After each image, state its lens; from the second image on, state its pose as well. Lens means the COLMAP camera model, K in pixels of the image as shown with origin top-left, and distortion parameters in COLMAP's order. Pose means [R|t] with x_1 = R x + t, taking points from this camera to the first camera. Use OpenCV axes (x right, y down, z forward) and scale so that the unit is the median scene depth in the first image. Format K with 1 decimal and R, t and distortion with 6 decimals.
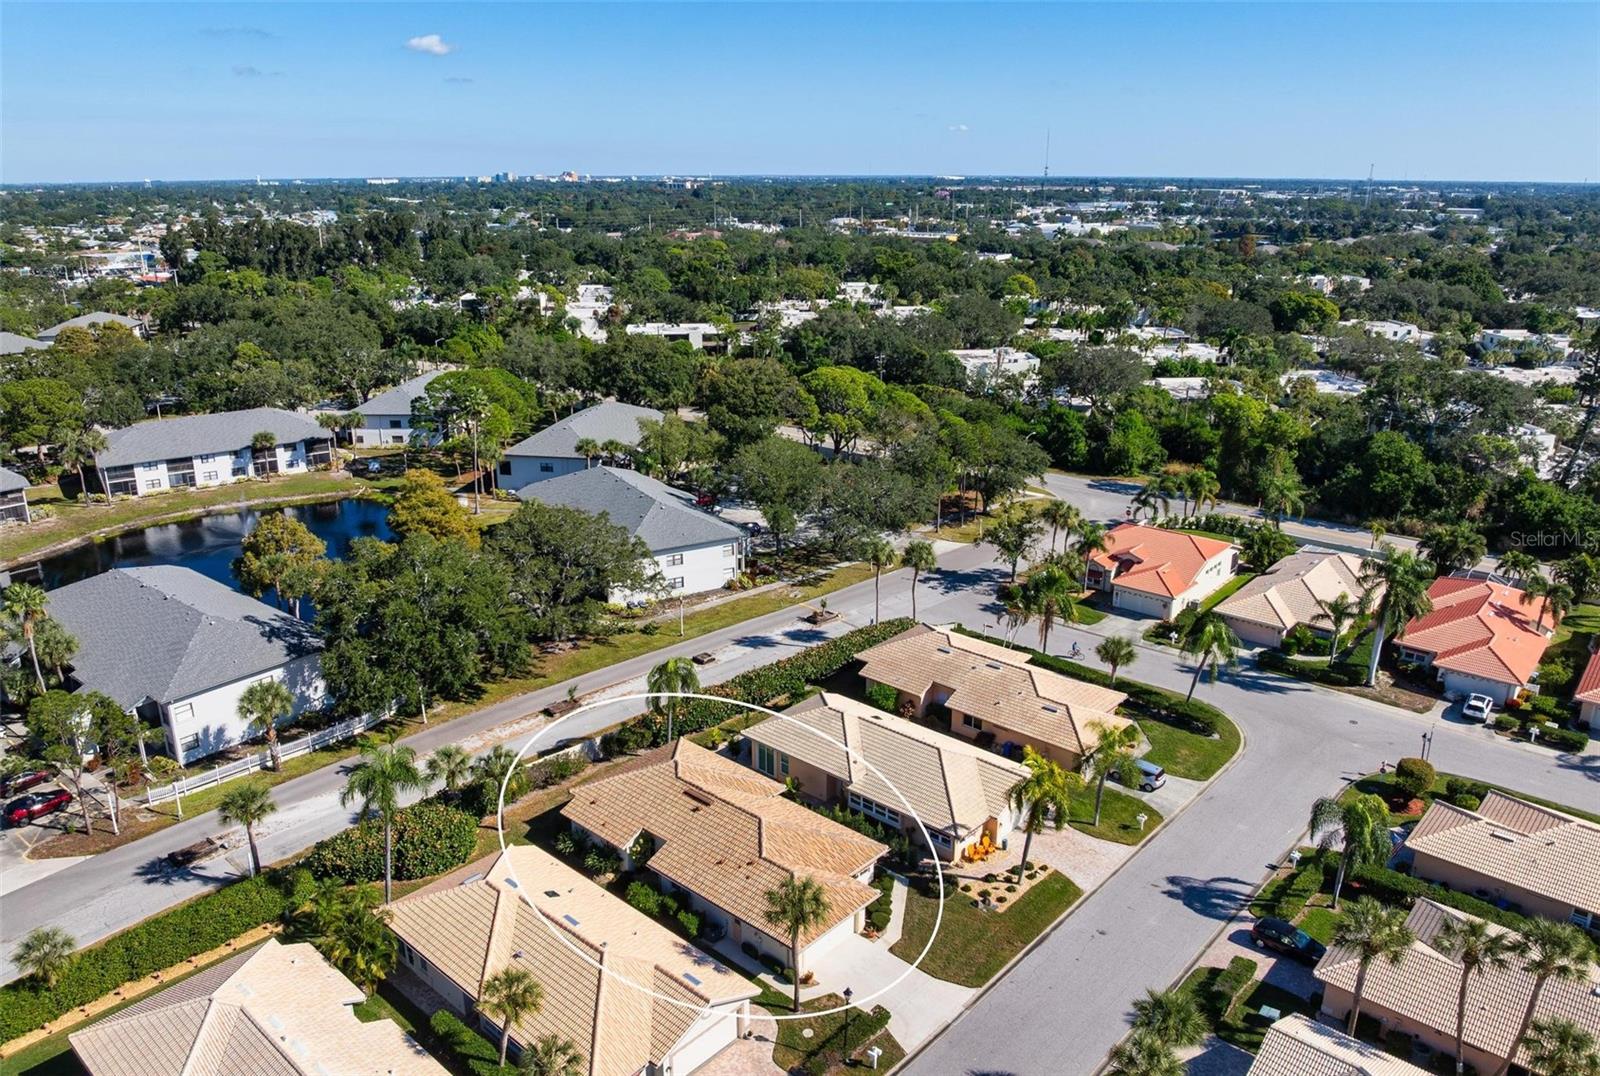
lens RADIAL K [[1146.8, 0, 831.6], [0, 1146.8, 538.0], [0, 0, 1]] dist [-0.043023, -0.006111]
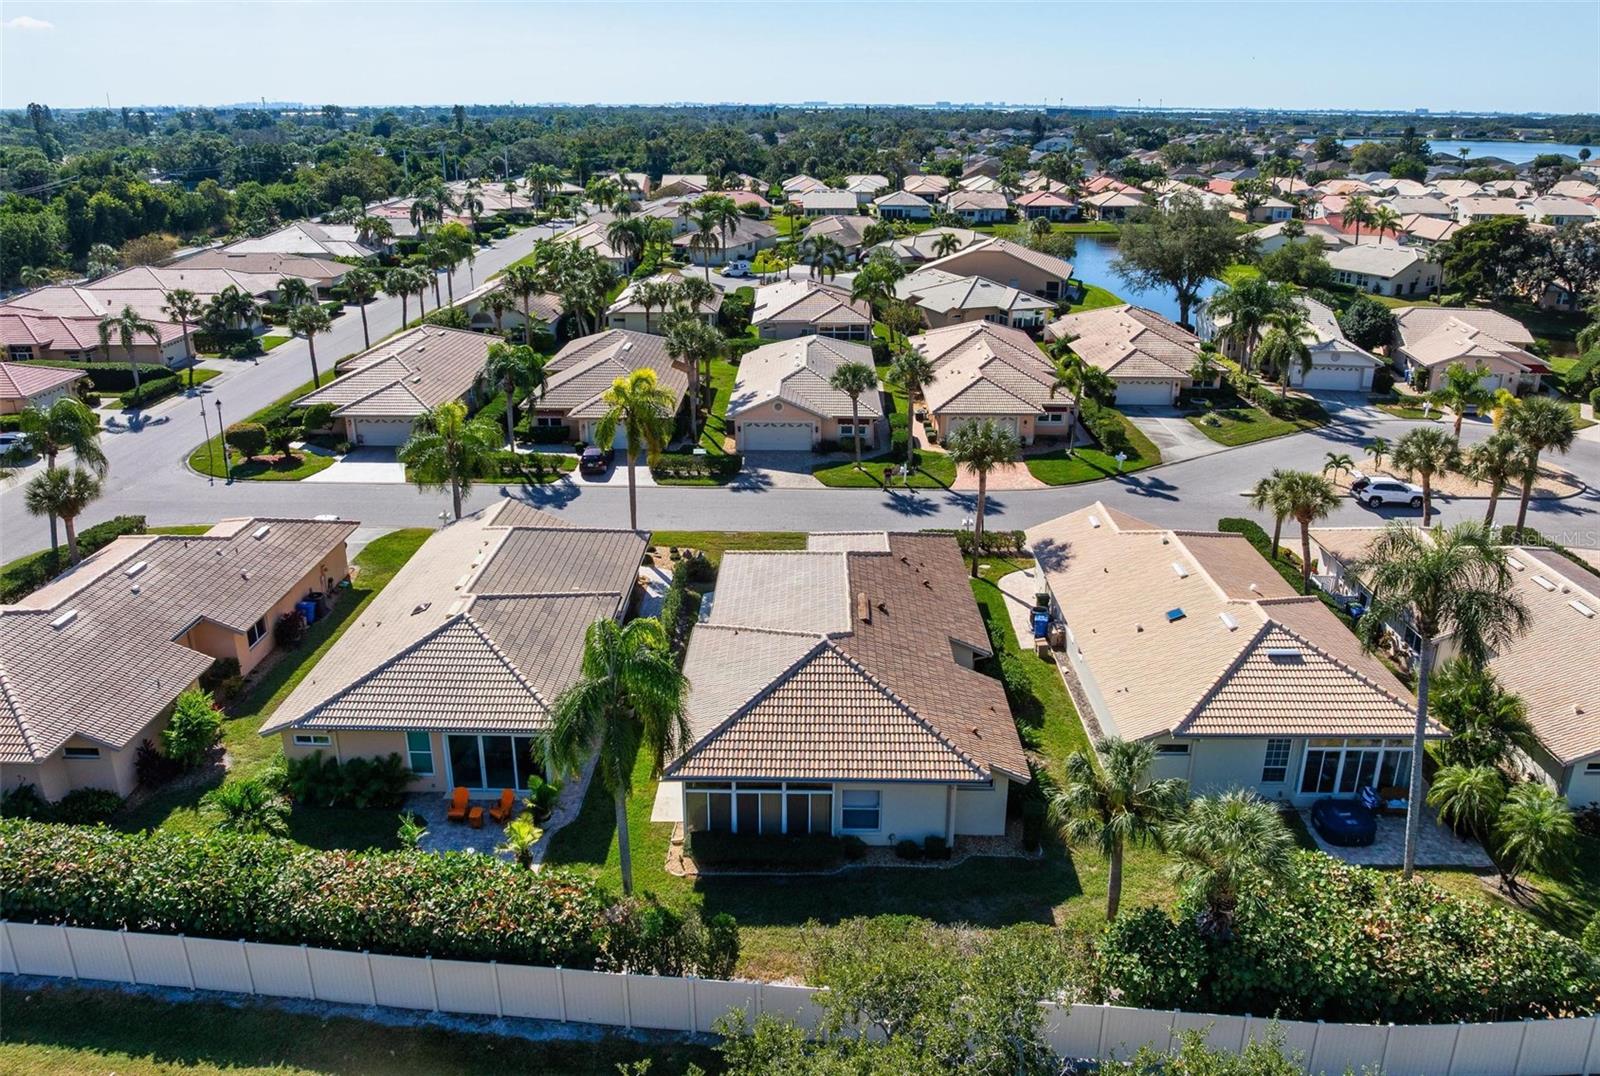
lens RADIAL K [[1134.2, 0, 800.0], [0, 1134.2, 538.0], [0, 0, 1]] dist [-0.050897, 0.003892]
pose [[-0.642073, -0.272907, 0.716424, -0.309030], [0.229864, 0.822970, 0.519502, -0.070232], [-0.731372, 0.498239, -0.465676, 0.772405]]
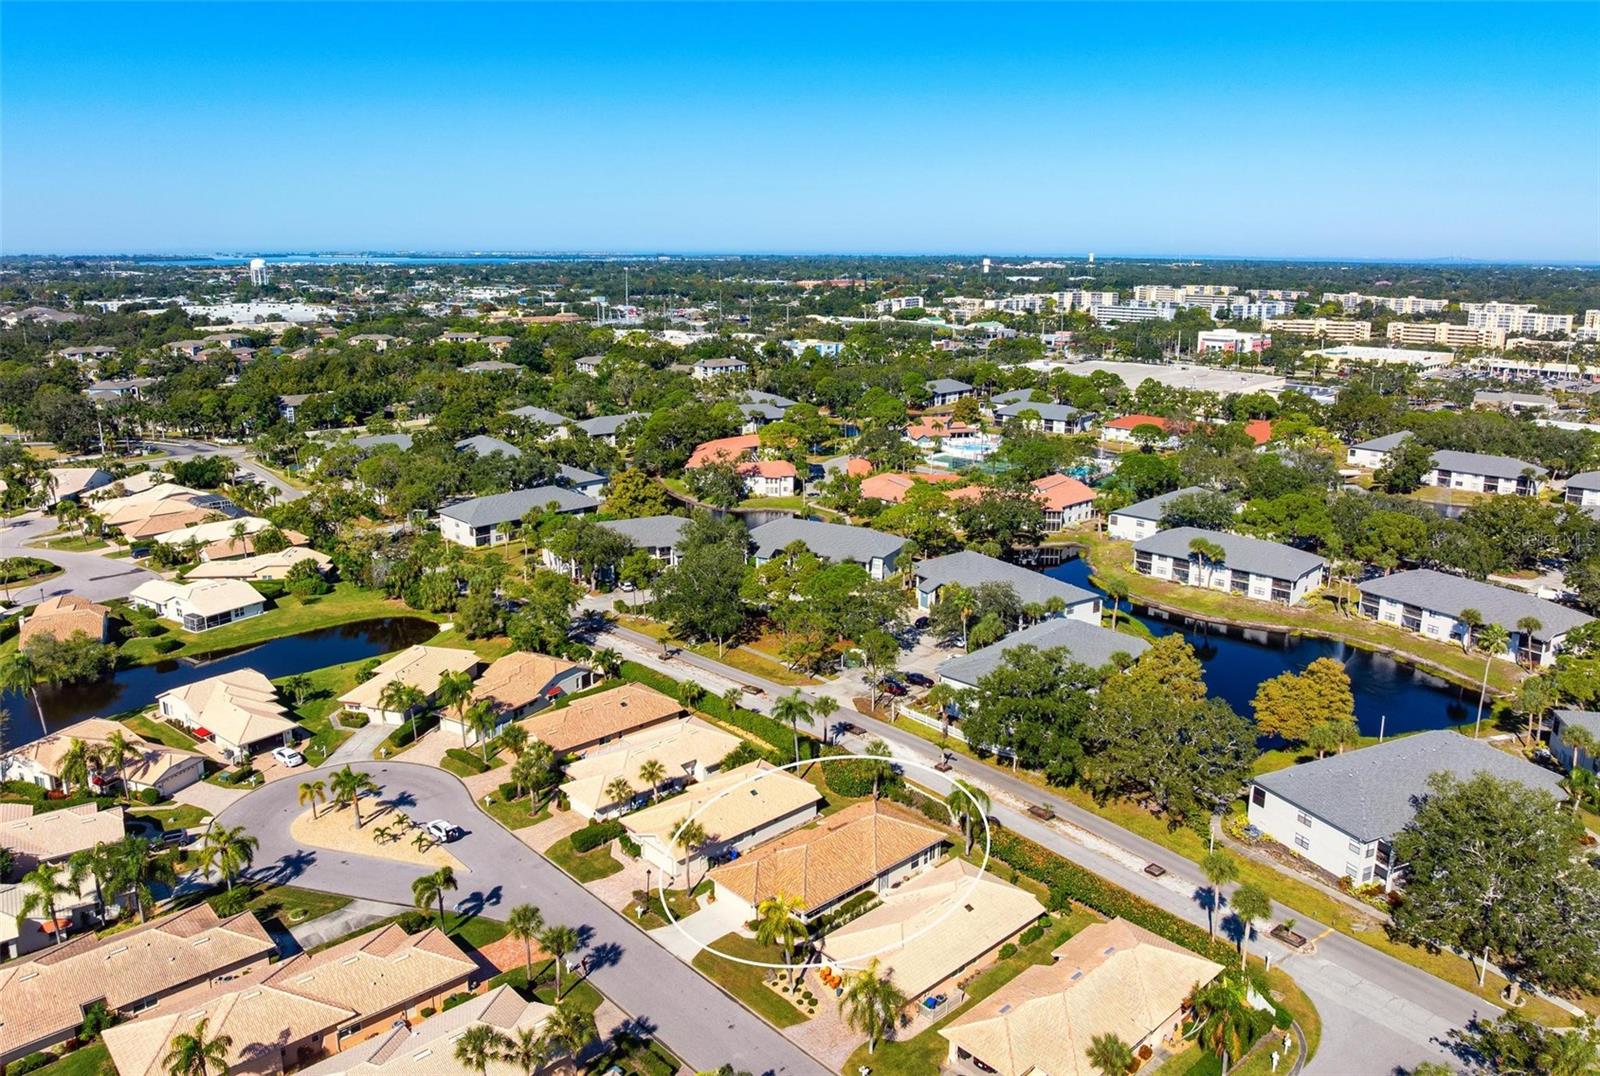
lens RADIAL K [[1092.6, 0, 800.0], [0, 1092.6, 538.0], [0, 0, 1]] dist [-0.036927, -0.000938]
pose [[-0.095496, 0.251604, -0.963108, 0.753878], [-0.308791, 0.912312, 0.268952, -0.324133], [0.946324, 0.323083, -0.009429, 0.504306]]
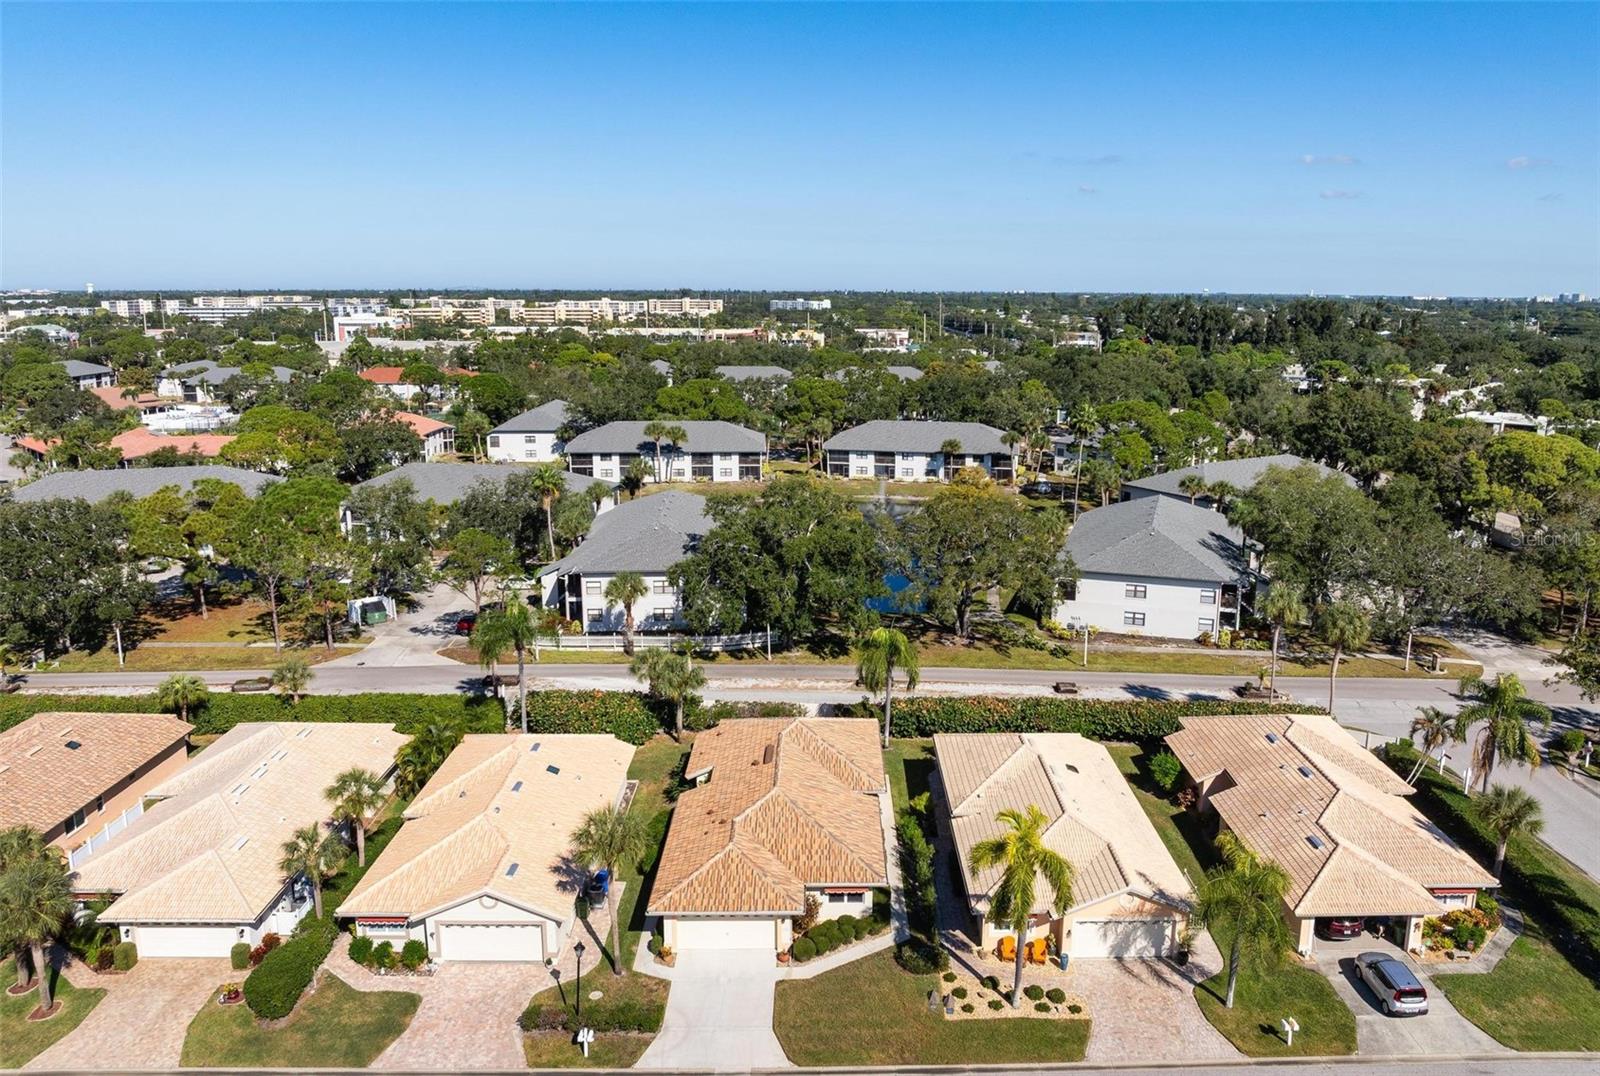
lens RADIAL K [[1146.8, 0, 831.6], [0, 1146.8, 538.0], [0, 0, 1]] dist [-0.043023, -0.006111]
pose [[0.671798, 0.160892, -0.723050, 0.321210], [-0.227976, 0.973655, 0.004839, 0.027998], [0.704780, 0.161587, 0.690779, 0.233502]]
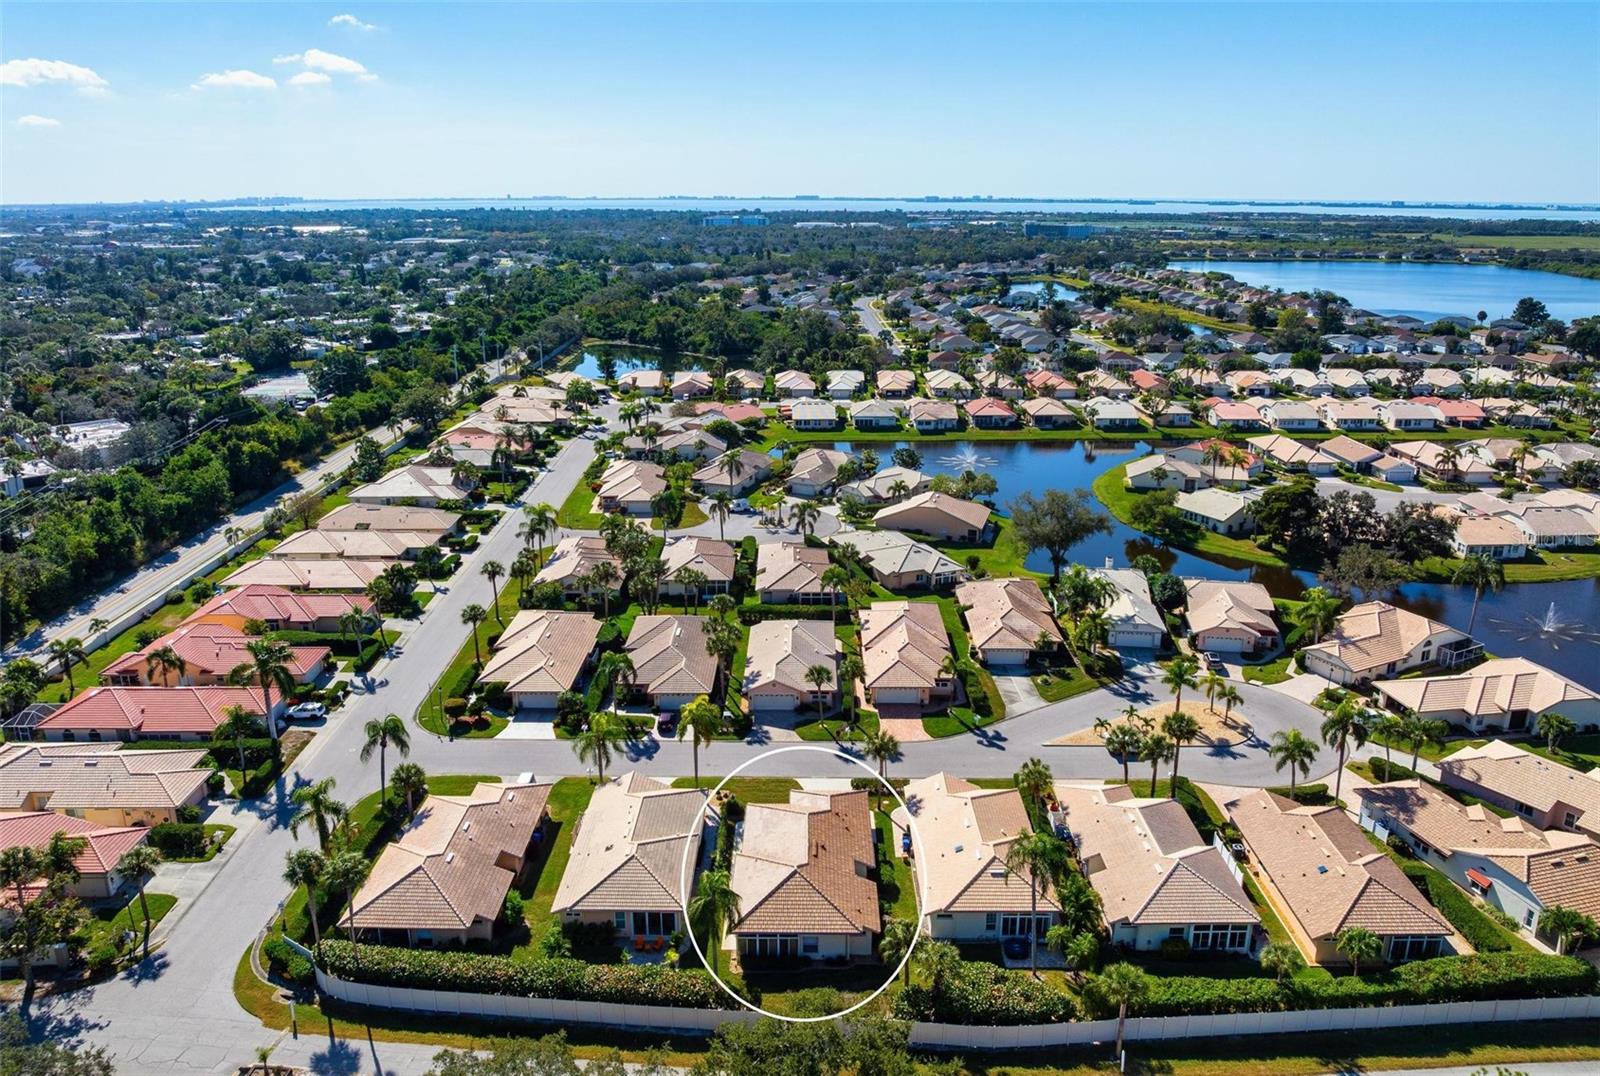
lens RADIAL K [[1149.0, 0, 801.0], [0, 1149.0, 555.6], [0, 0, 1]] dist [-0.040063, -0.008548]
pose [[-0.647680, -0.230845, 0.726100, -0.595326], [0.231858, 0.848082, 0.476443, -0.413843], [-0.725777, 0.476935, -0.495763, 0.905633]]
